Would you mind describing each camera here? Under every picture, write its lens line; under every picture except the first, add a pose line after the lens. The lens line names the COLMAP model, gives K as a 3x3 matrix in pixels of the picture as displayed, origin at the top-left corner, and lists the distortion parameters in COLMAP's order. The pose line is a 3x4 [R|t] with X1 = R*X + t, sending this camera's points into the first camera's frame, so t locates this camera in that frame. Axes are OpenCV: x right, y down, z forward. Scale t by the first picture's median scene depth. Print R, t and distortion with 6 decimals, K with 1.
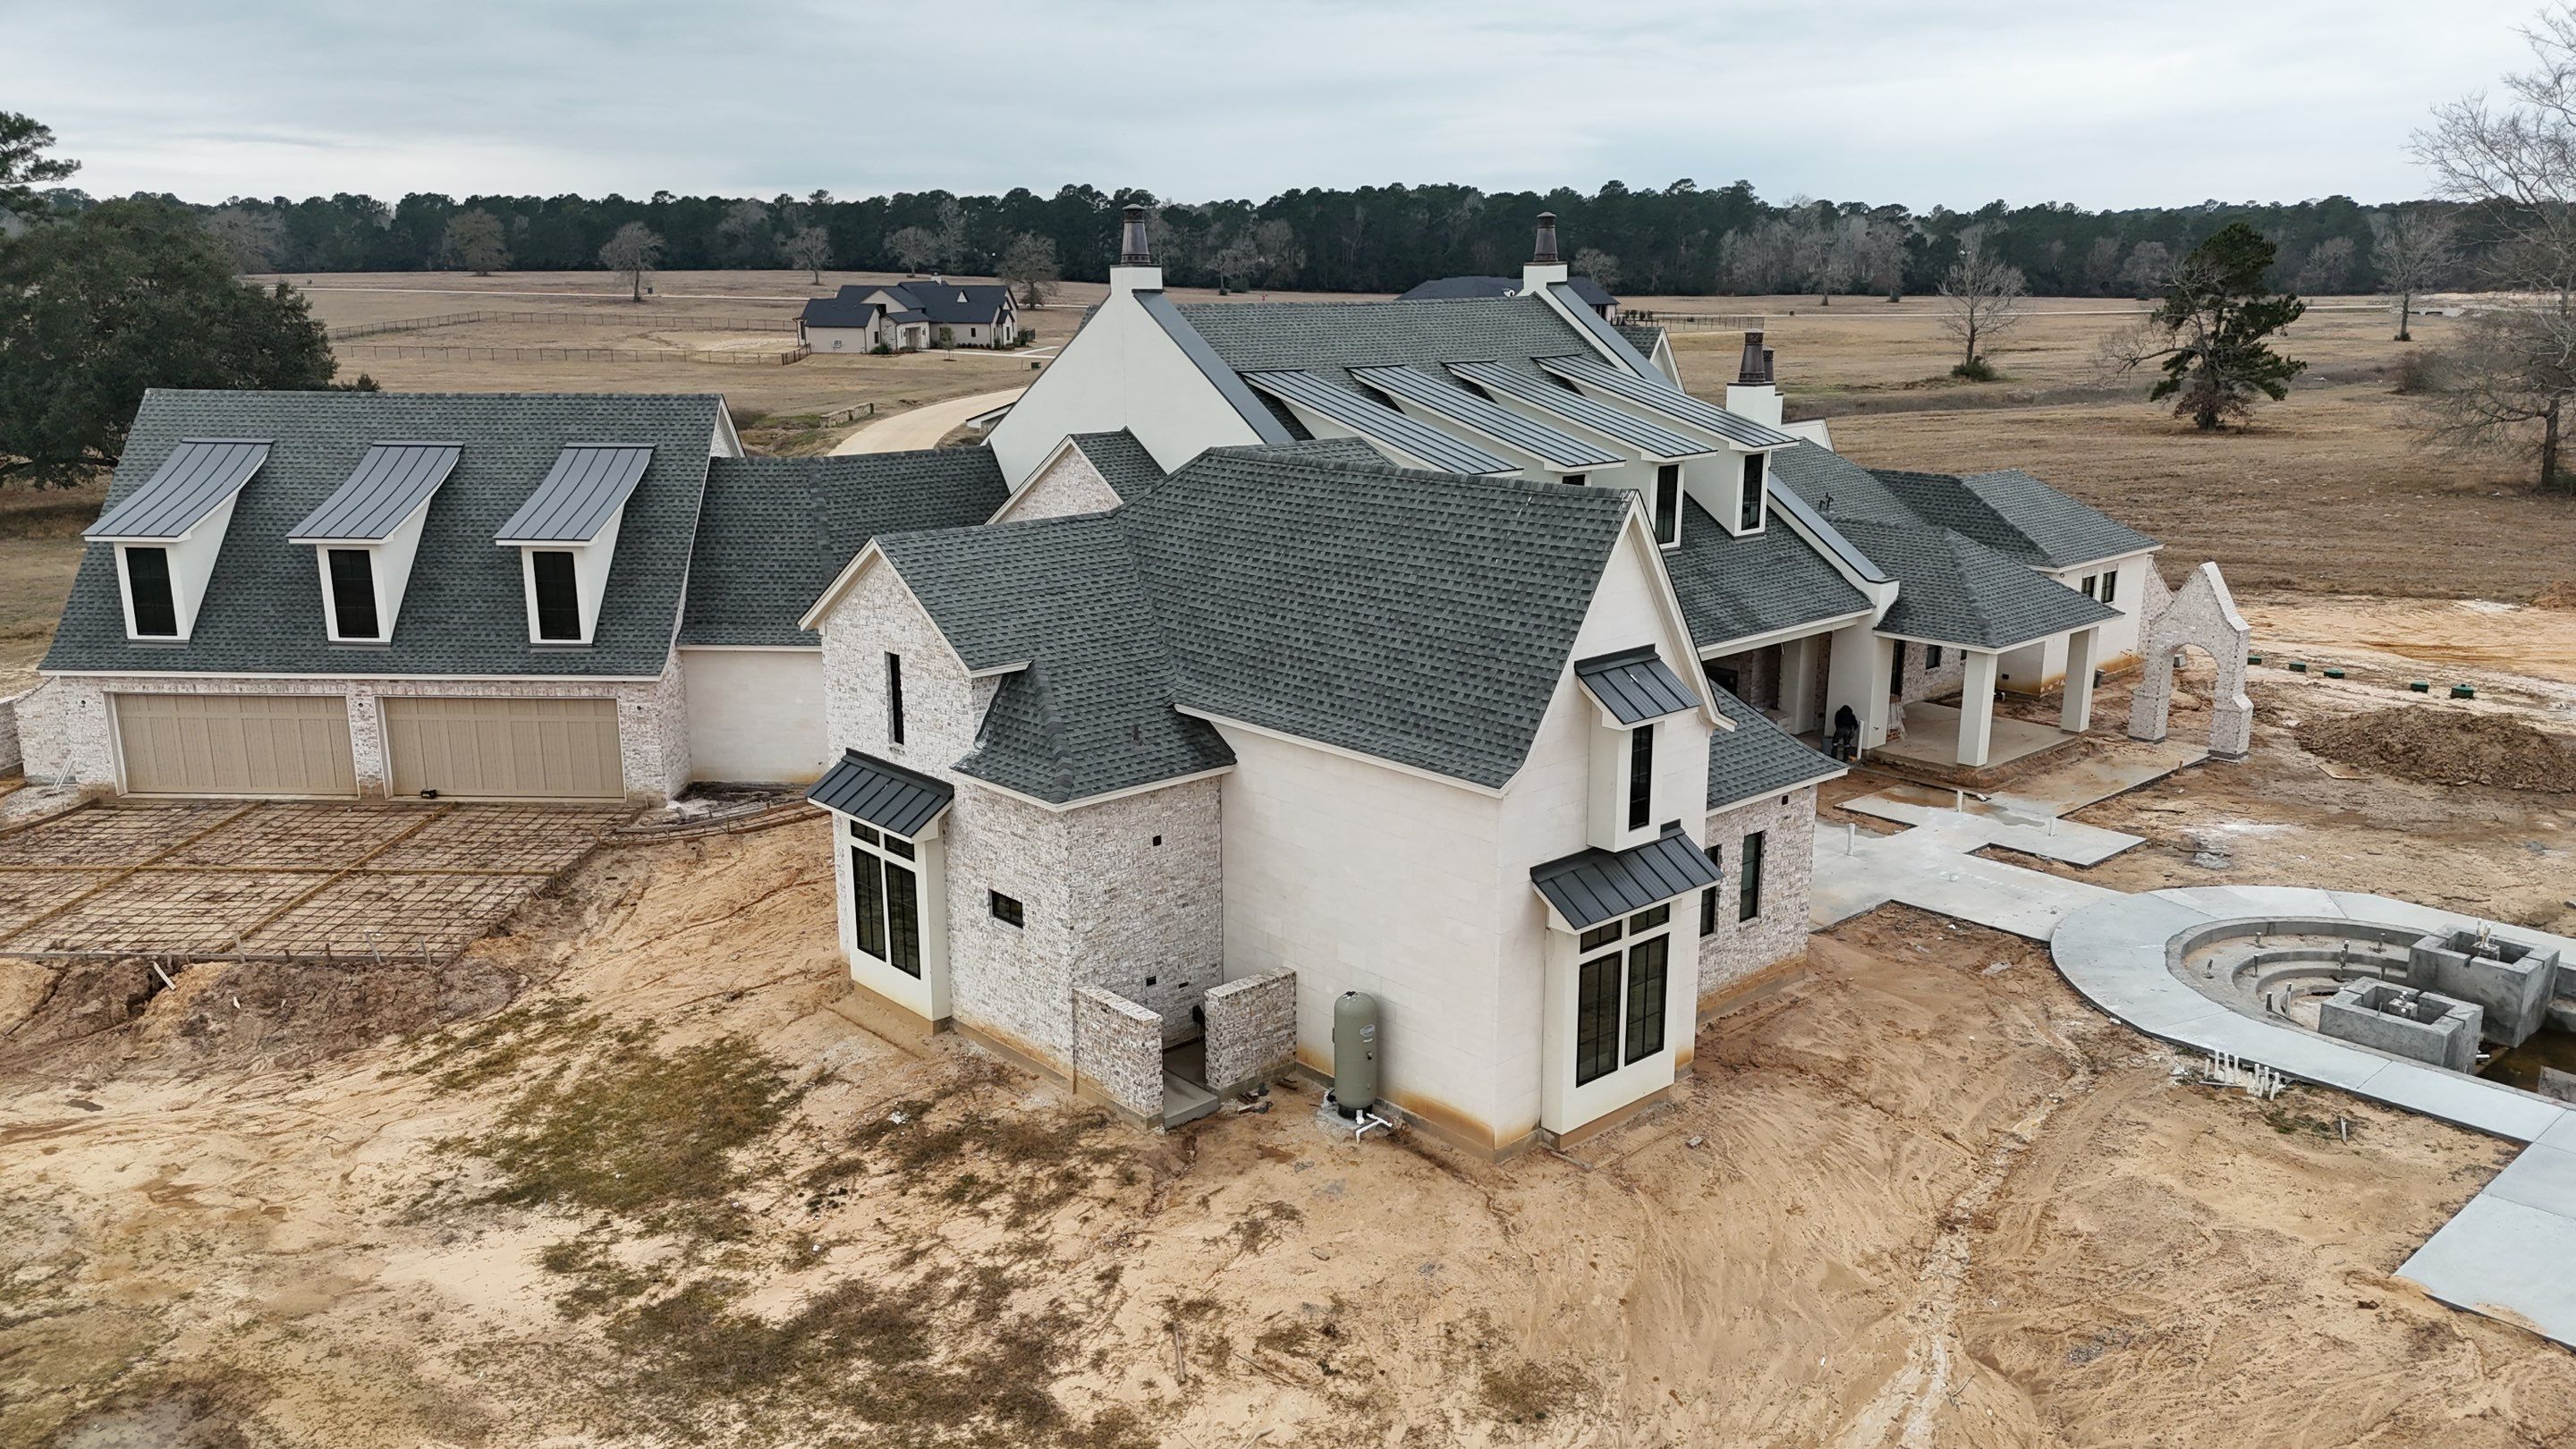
lens RADIAL K [[1911.3, 0, 1289.9], [0, 1911.3, 726.9], [0, 0, 1]] dist [0.033757, -0.002271]
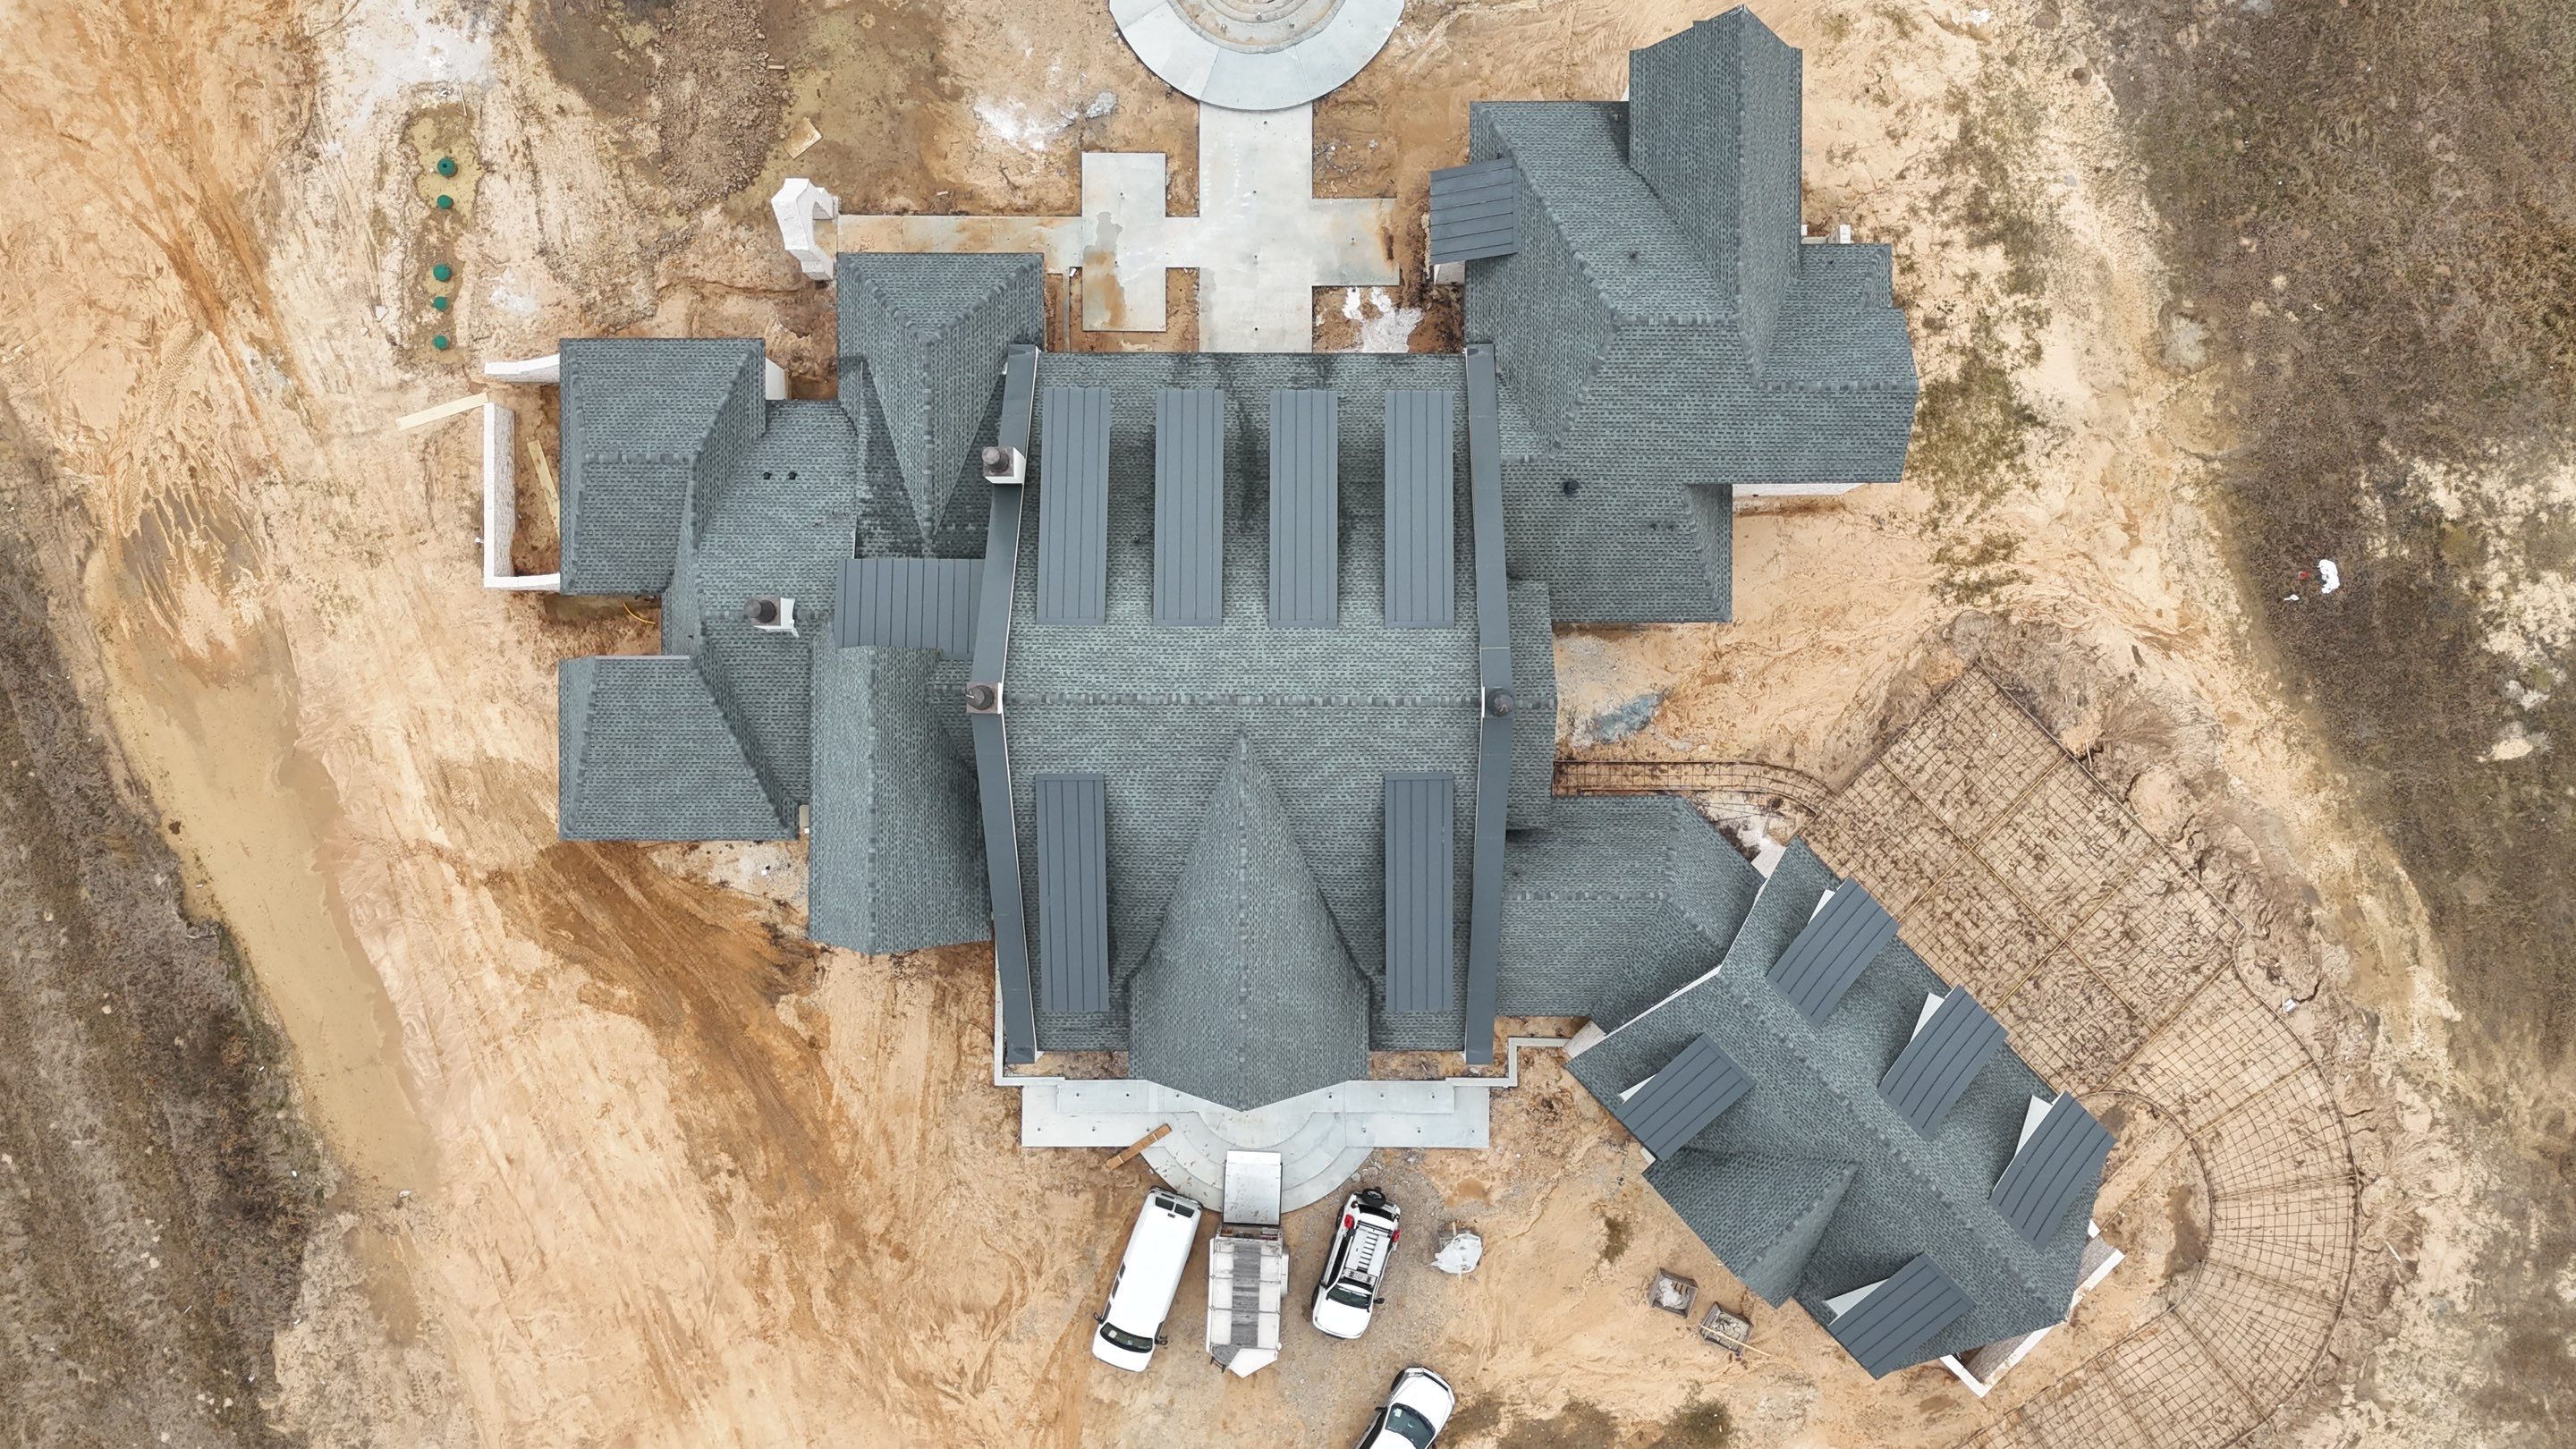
lens RADIAL K [[1911.3, 0, 1285.8], [0, 1911.3, 728.3], [0, 0, 1]] dist [0.033757, -0.002271]
pose [[-0.739351, -0.673270, 0.008273, -0.000982], [0.168201, -0.172785, 0.970492, -2.272777], [-0.651973, 0.718925, 0.240993, 1.297359]]
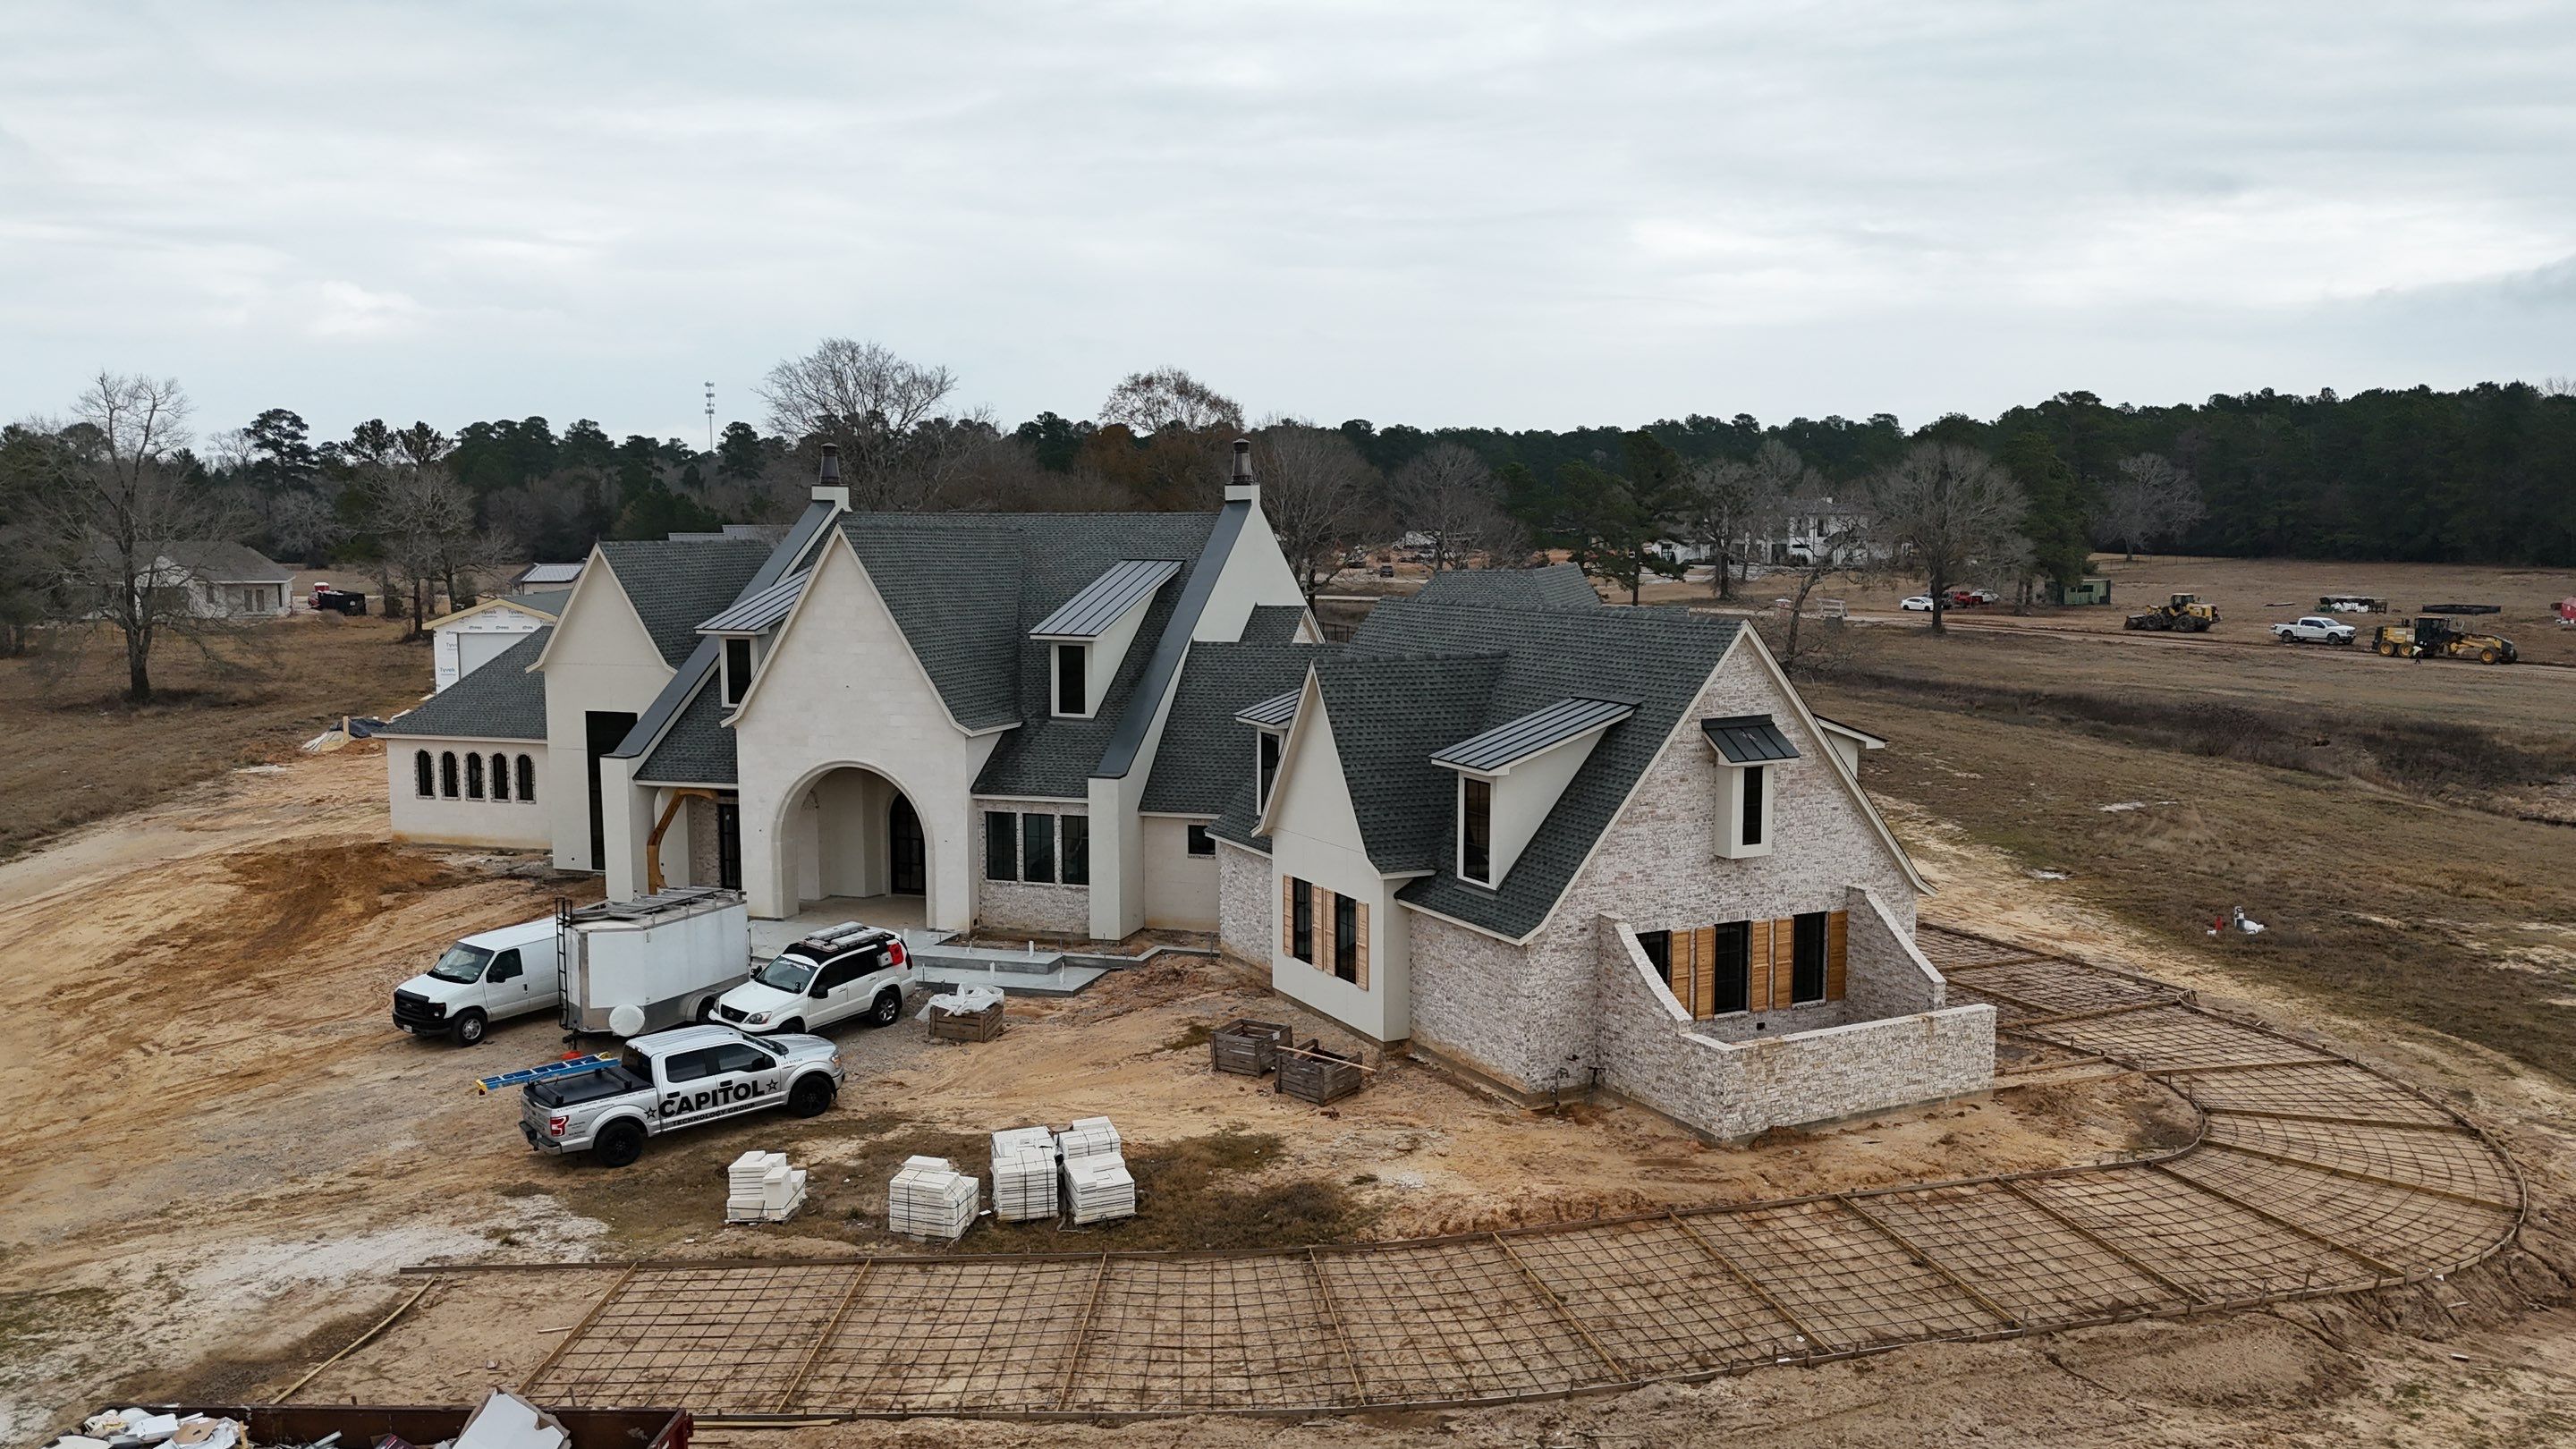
lens RADIAL K [[1911.3, 0, 1293.1], [0, 1911.3, 724.3], [0, 0, 1]] dist [0.033757, -0.002271]
pose [[-0.503888, -0.100602, 0.857891, -1.997739], [0.198624, 0.953084, 0.228428, -0.592518], [-0.840622, 0.285499, -0.460265, 2.604197]]
